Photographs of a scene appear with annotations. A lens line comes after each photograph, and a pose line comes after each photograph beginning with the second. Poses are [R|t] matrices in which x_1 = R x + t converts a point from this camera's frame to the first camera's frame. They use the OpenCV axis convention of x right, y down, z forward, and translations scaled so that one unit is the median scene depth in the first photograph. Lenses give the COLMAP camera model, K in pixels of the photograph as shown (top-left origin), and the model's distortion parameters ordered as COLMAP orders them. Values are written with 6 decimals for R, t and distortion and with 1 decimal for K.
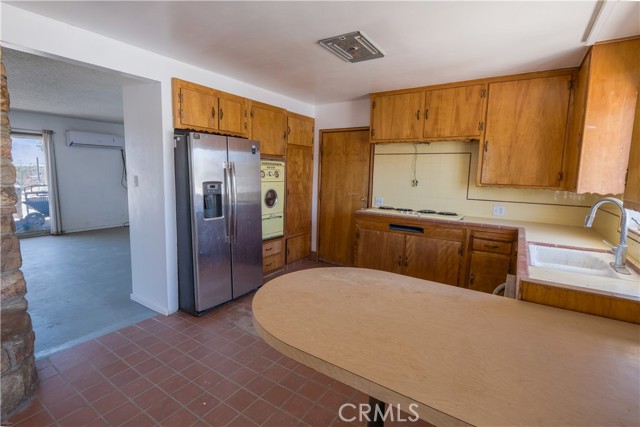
lens RADIAL K [[304.8, 0, 313.6], [0, 304.8, 210.4], [0, 0, 1]] dist [-0.007078, -0.002179]
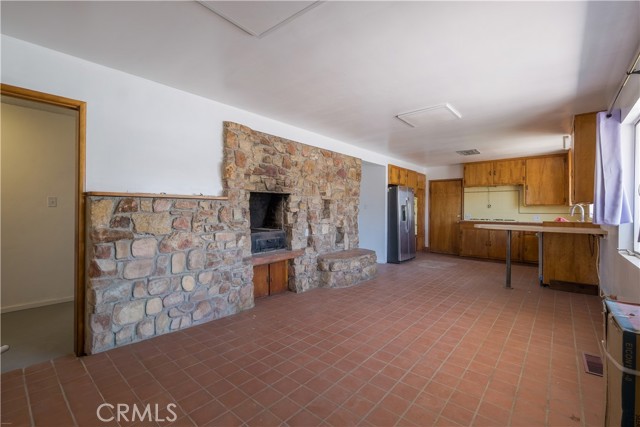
lens RADIAL K [[283.0, 0, 313.9], [0, 283.0, 210.8], [0, 0, 1]] dist [-0.007981, -0.000034]
pose [[0.992490, -0.016870, -0.121160, -0.613327], [0.001520, 0.992069, -0.125685, 0.178732], [0.122319, 0.124557, 0.984644, -0.999534]]
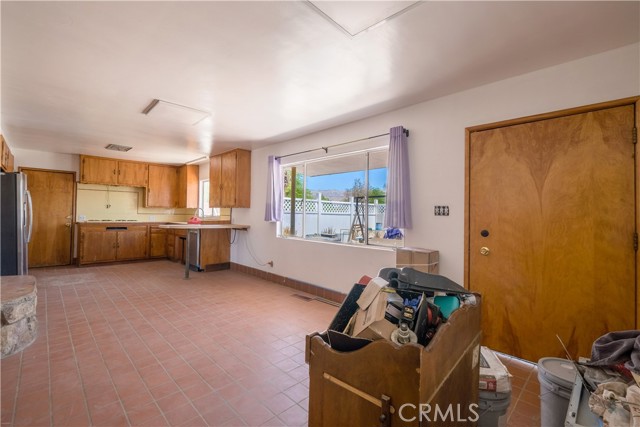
lens RADIAL K [[283.0, 0, 315.6], [0, 283.0, 210.0], [0, 0, 1]] dist [-0.007981, -0.000034]
pose [[0.199775, -0.003347, 0.979836, -1.175467], [0.114240, 0.993254, -0.019900, 0.117851], [-0.973159, 0.115912, 0.198810, -0.605170]]
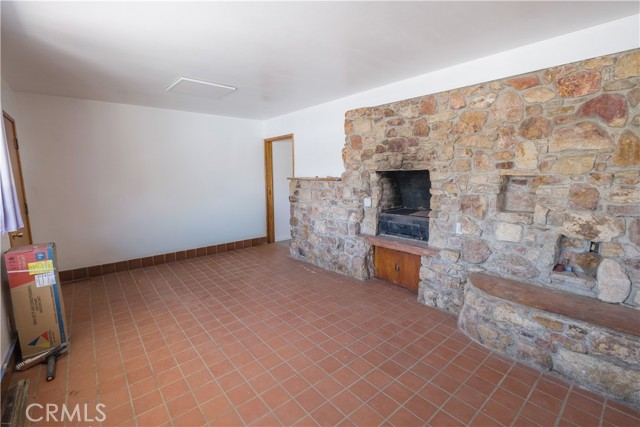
lens RADIAL K [[283.0, 0, 313.7], [0, 283.0, 209.7], [0, 0, 1]] dist [-0.007981, -0.000034]
pose [[-0.279747, 0.107557, -0.954030, 0.067639], [-0.118257, 0.982277, 0.145418, -0.000434], [0.952763, 0.153501, -0.262070, 0.026826]]
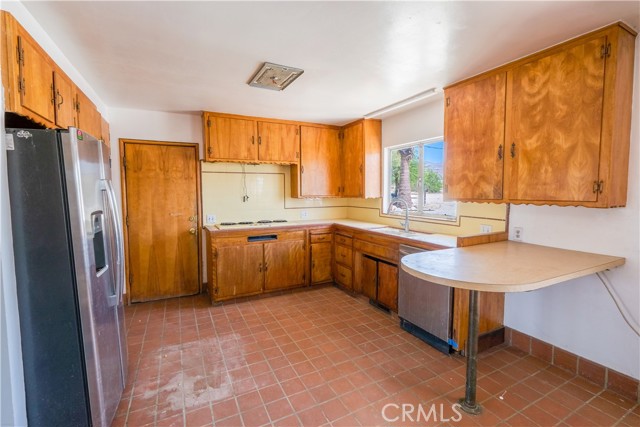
lens RADIAL K [[283.0, 0, 312.8], [0, 283.0, 210.3], [0, 0, 1]] dist [-0.007981, -0.000034]
pose [[0.495719, -0.086627, 0.864152, -0.489077], [0.127375, 0.991505, 0.026326, -0.045810], [-0.859092, 0.097021, 0.502542, 0.280867]]
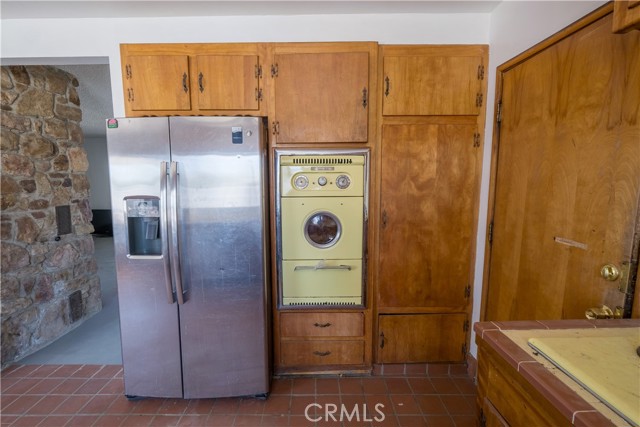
lens RADIAL K [[283.0, 0, 309.9], [0, 283.0, 210.4], [0, 0, 1]] dist [-0.007981, -0.000034]
pose [[0.561633, 0.070960, -0.824338, 0.254767], [-0.085581, 0.995954, 0.027425, -0.089479], [0.822948, 0.055145, 0.565434, 0.778296]]
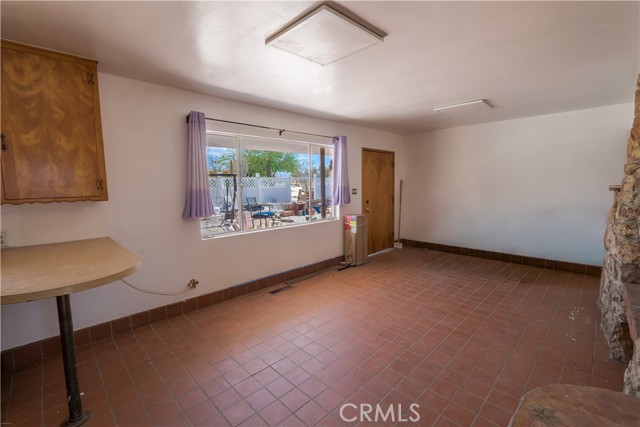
lens RADIAL K [[283.0, 0, 314.3], [0, 283.0, 209.1], [0, 0, 1]] dist [-0.007981, -0.000034]
pose [[-0.979183, -0.025541, 0.201367, -0.415073], [0.020089, 0.974988, 0.221349, -0.086646], [-0.201984, 0.220787, -0.954178, 0.614873]]
